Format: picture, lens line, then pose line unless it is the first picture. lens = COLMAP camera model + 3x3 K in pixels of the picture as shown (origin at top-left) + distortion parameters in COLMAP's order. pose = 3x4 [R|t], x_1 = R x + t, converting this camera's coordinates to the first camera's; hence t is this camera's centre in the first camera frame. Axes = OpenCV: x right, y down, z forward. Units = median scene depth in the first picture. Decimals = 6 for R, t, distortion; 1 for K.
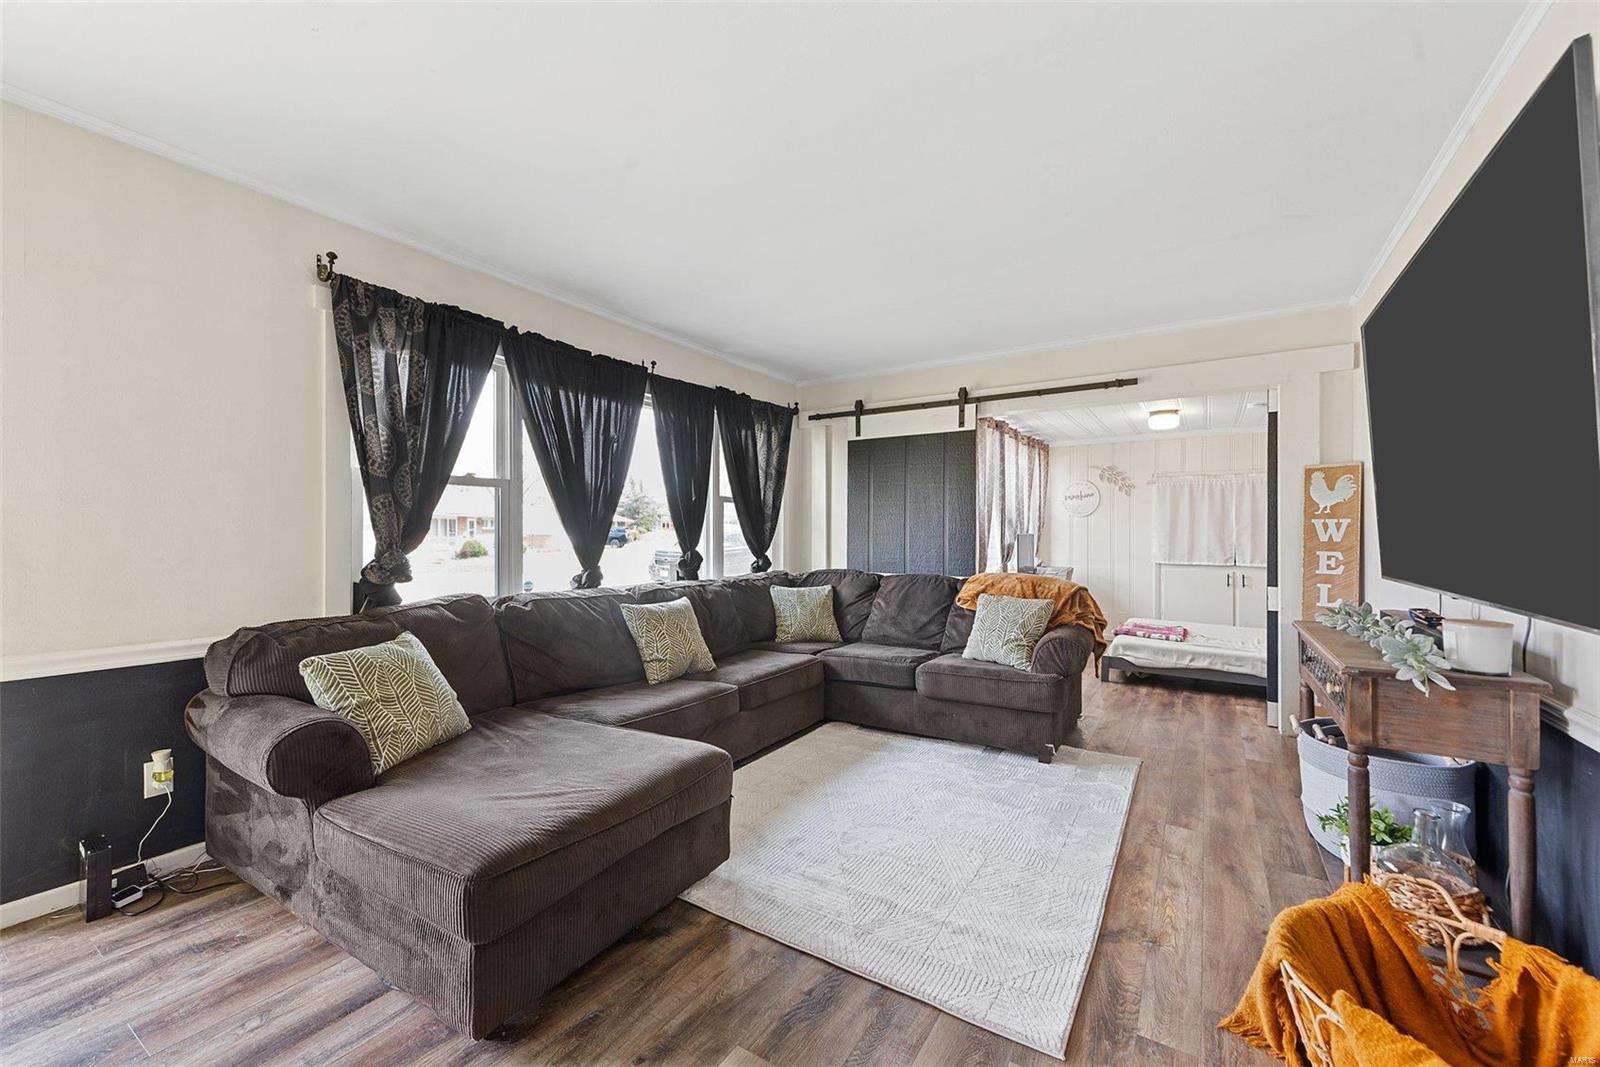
lens RADIAL K [[639.0, 0, 783.7], [0, 639.0, 532.7], [0, 0, 1]] dist [0.014180, -0.001819]
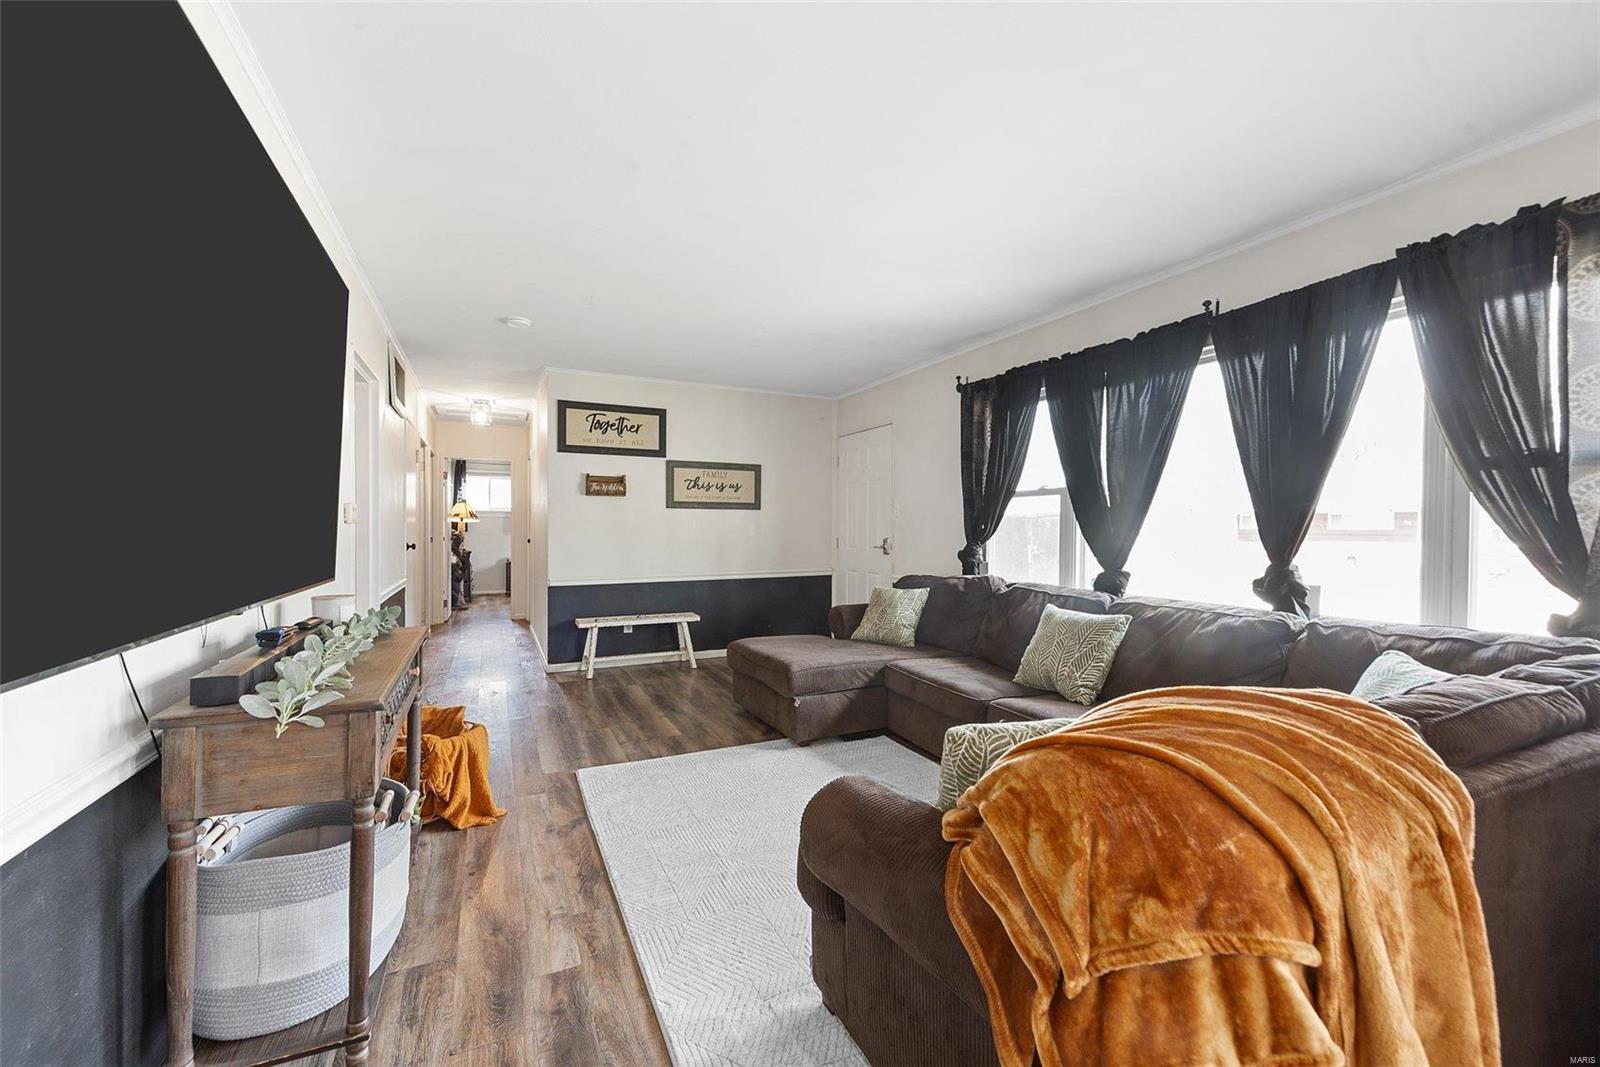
lens RADIAL K [[639.0, 0, 800.6], [0, 639.0, 529.7], [0, 0, 1]] dist [0.014180, -0.001819]
pose [[-0.512336, -0.001304, -0.858784, 0.741364], [-0.007813, 0.999965, 0.003143, -0.004546], [0.858749, 0.008320, -0.512328, 1.080206]]
